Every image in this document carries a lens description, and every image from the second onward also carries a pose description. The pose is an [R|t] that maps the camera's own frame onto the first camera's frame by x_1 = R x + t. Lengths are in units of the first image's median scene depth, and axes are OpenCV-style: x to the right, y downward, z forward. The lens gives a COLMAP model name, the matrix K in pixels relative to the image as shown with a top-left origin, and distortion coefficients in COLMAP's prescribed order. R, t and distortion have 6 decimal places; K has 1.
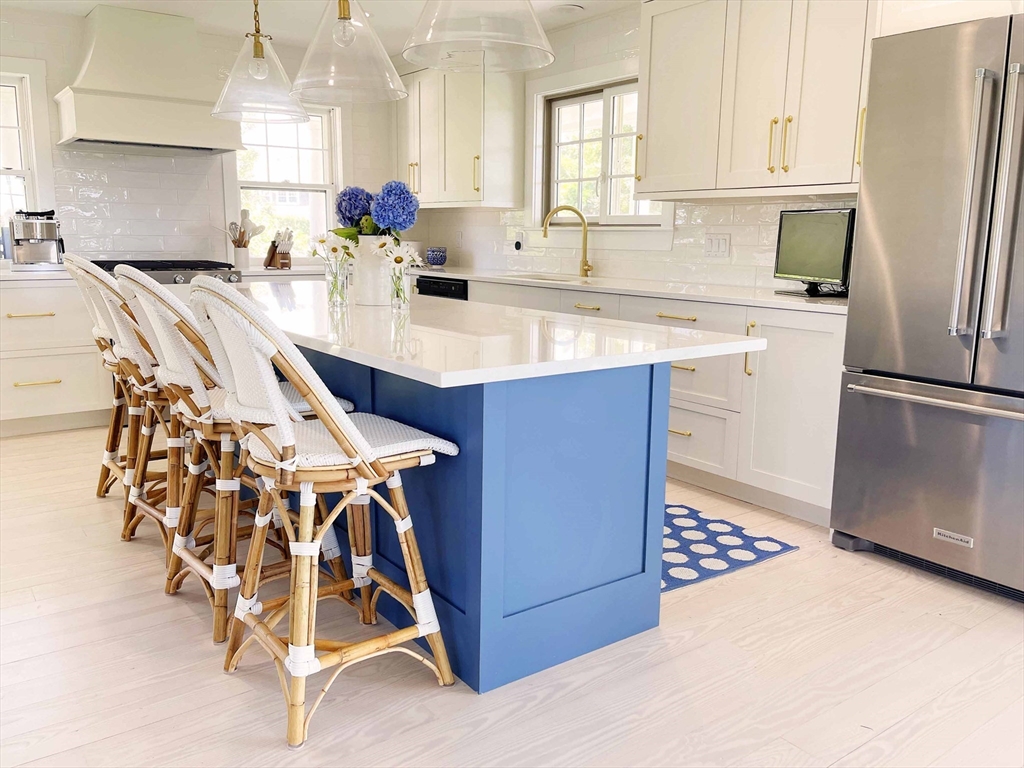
lens RADIAL K [[829.7, 0, 512.0], [0, 829.7, 384.0], [0, 0, 1]] dist [0.048055, -0.000042]
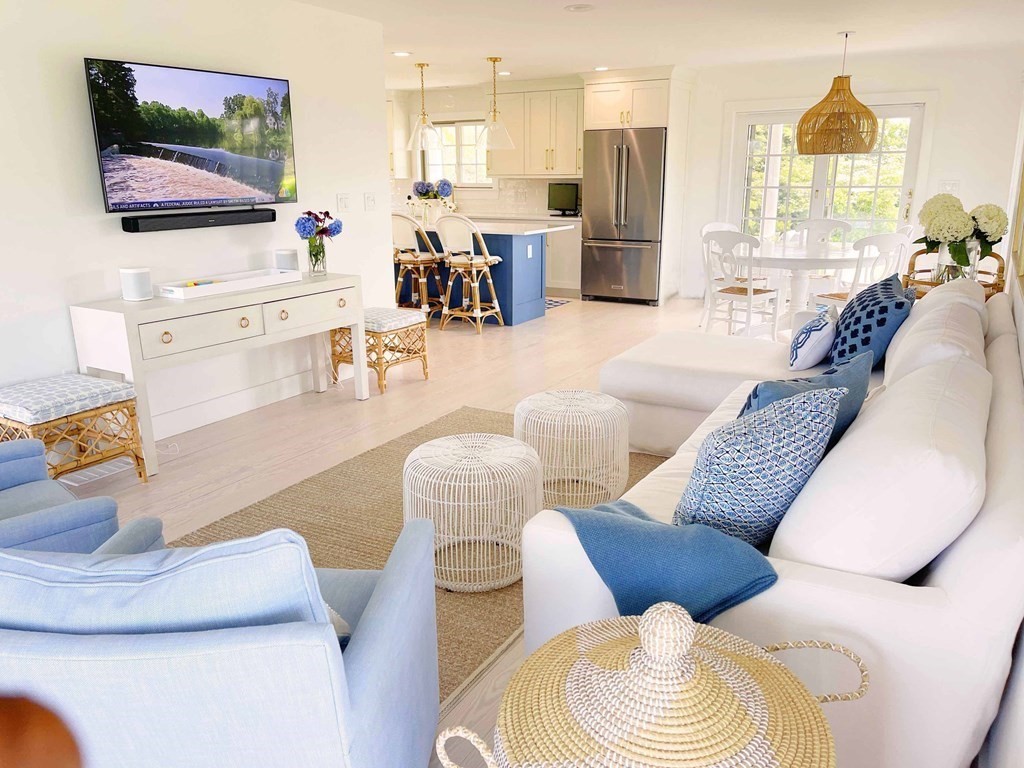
lens RADIAL K [[760.6, 0, 512.0], [0, 760.6, 384.0], [0, 0, 1]] dist [0.065809, -0.088710]
pose [[0.920996, -0.121324, 0.370198, -1.020187], [0.086860, 0.990300, 0.108453, 0.199744], [-0.379765, -0.067729, 0.922600, -1.647403]]
